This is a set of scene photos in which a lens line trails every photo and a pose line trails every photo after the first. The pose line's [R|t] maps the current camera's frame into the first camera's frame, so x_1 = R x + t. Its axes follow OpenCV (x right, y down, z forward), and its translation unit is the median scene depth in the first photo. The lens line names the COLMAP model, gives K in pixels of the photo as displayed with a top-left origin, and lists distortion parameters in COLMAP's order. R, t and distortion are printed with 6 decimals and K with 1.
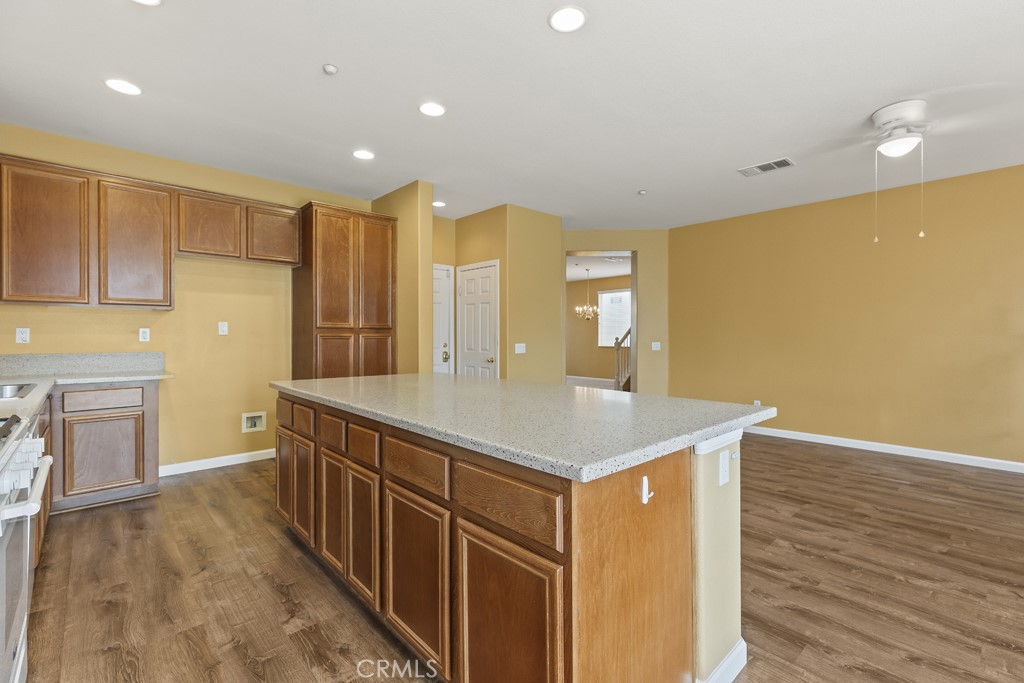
lens RADIAL K [[458.8, 0, 520.3], [0, 458.8, 335.2], [0, 0, 1]] dist [0.002224, 0.002894]
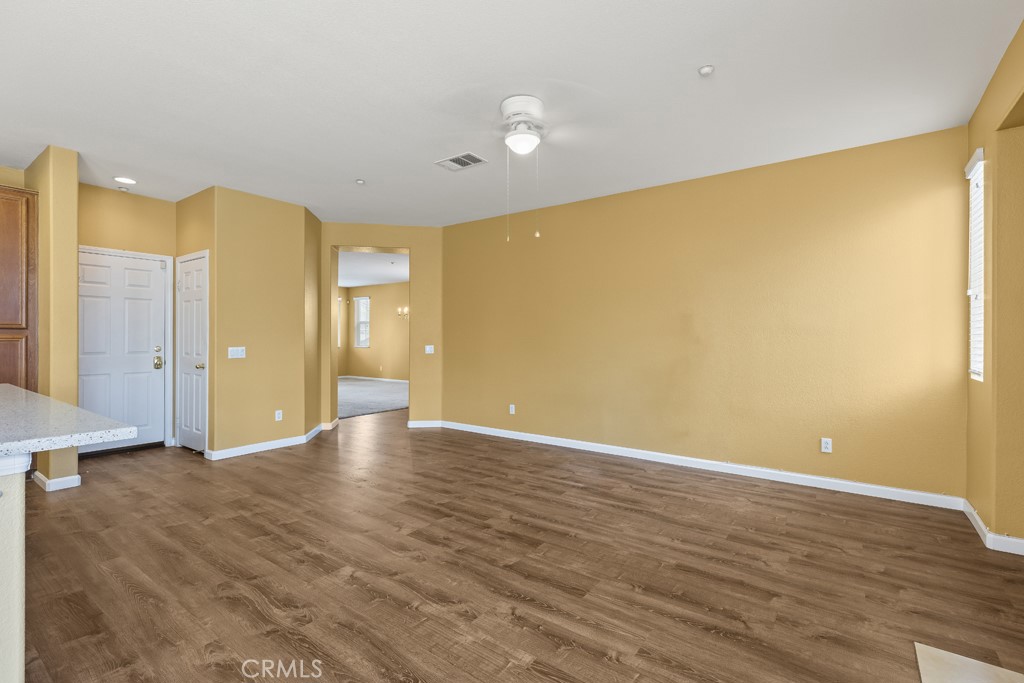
lens RADIAL K [[458.8, 0, 520.6], [0, 458.8, 344.5], [0, 0, 1]] dist [0.002224, 0.002894]
pose [[0.980721, 0.001119, 0.195411, 0.598699], [-0.003800, 0.999904, 0.013344, -0.001155], [-0.195377, -0.013830, 0.980631, 0.051136]]
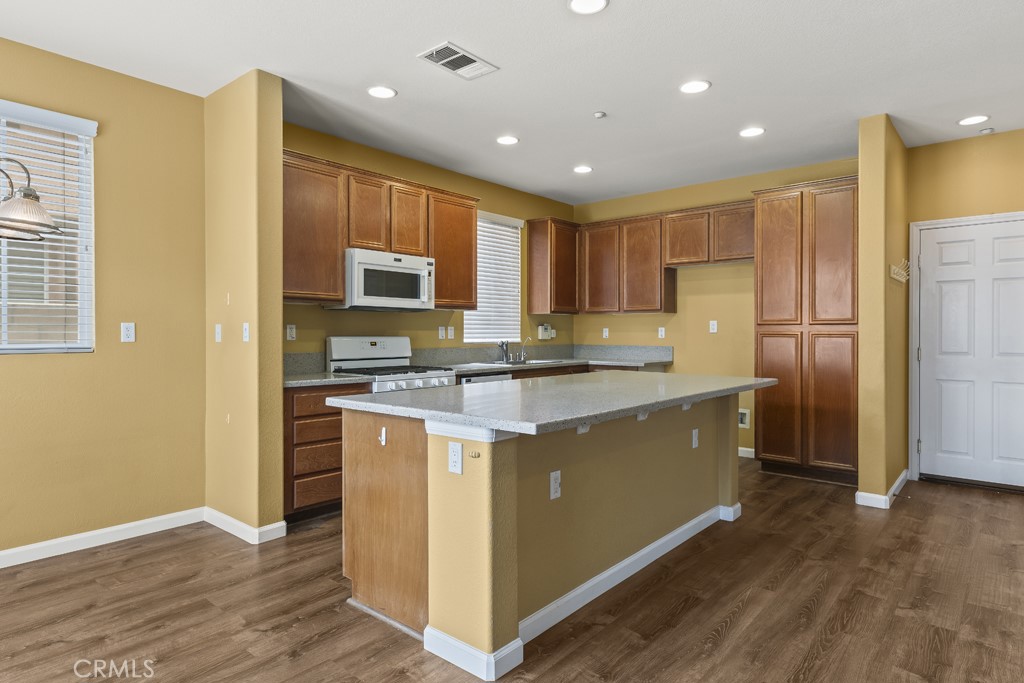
lens RADIAL K [[579.9, 0, 513.0], [0, 579.9, 334.2], [0, 0, 1]] dist [0.009017, 0.001492]
pose [[0.112402, 0.001195, -0.993662, 0.871250], [-0.000878, 0.999999, 0.001104, 0.002534], [0.993662, 0.000748, 0.112403, 0.480967]]
